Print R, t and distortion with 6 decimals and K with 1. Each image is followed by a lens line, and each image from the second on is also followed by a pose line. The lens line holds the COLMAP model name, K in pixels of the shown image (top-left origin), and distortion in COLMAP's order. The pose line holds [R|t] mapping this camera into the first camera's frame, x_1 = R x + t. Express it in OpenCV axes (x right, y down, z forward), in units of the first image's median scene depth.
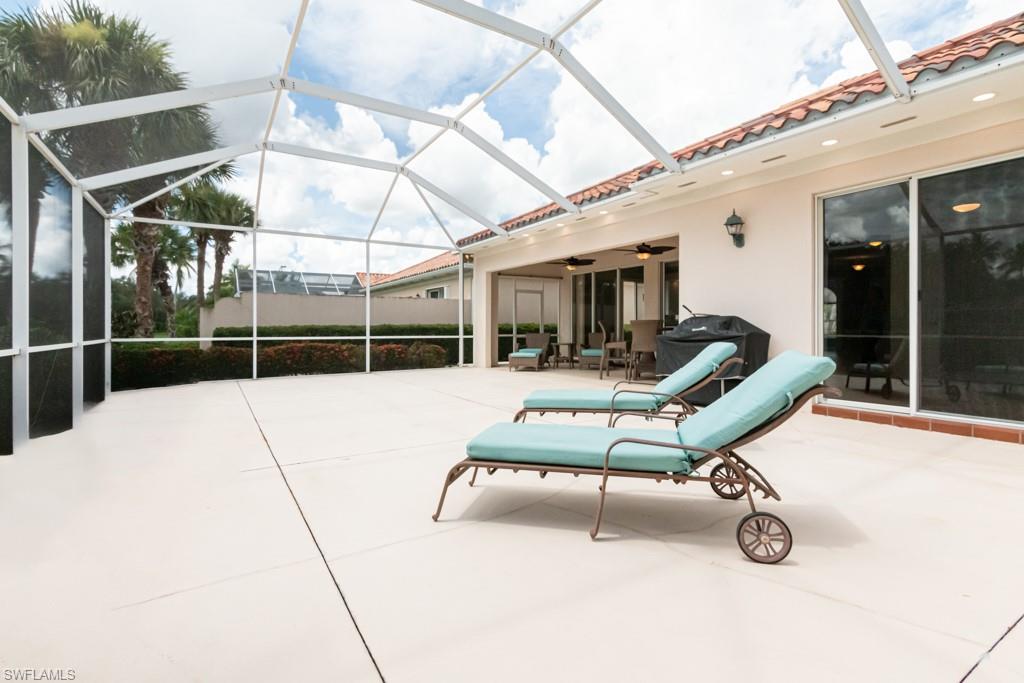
lens RADIAL K [[476.3, 0, 512.0], [0, 476.3, 341.5], [0, 0, 1]] dist [-0.000963, 0.000104]
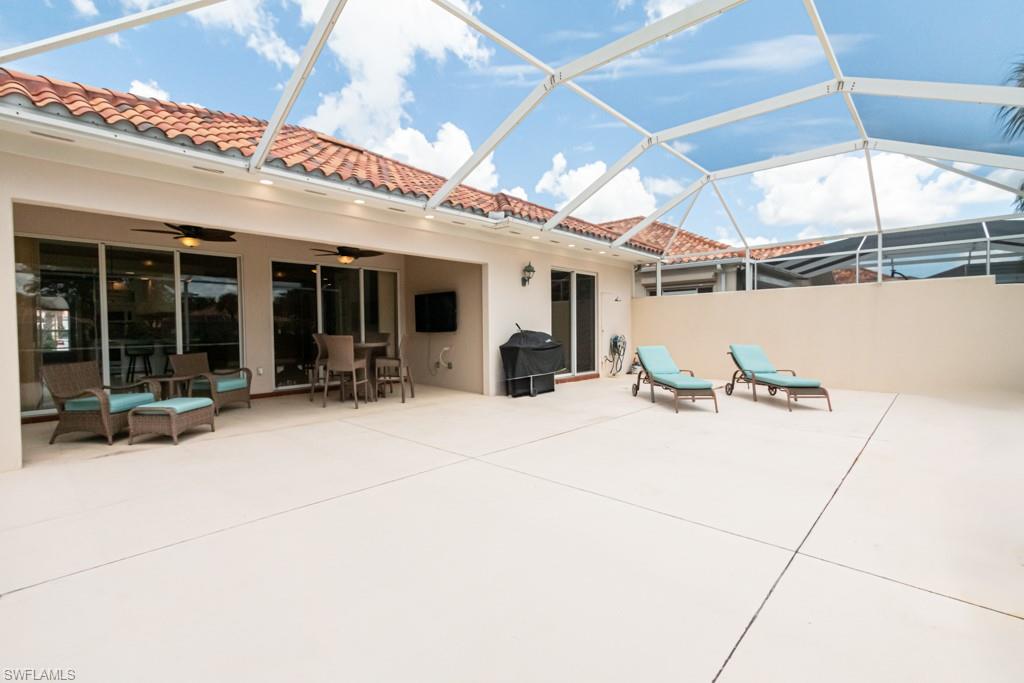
lens RADIAL K [[476.3, 0, 512.0], [0, 476.3, 341.5], [0, 0, 1]] dist [-0.000963, 0.000104]
pose [[-0.263129, -0.031347, 0.964251, -0.647918], [0.043142, 0.998090, 0.044220, -0.057843], [-0.963796, 0.053236, -0.261274, 0.942408]]
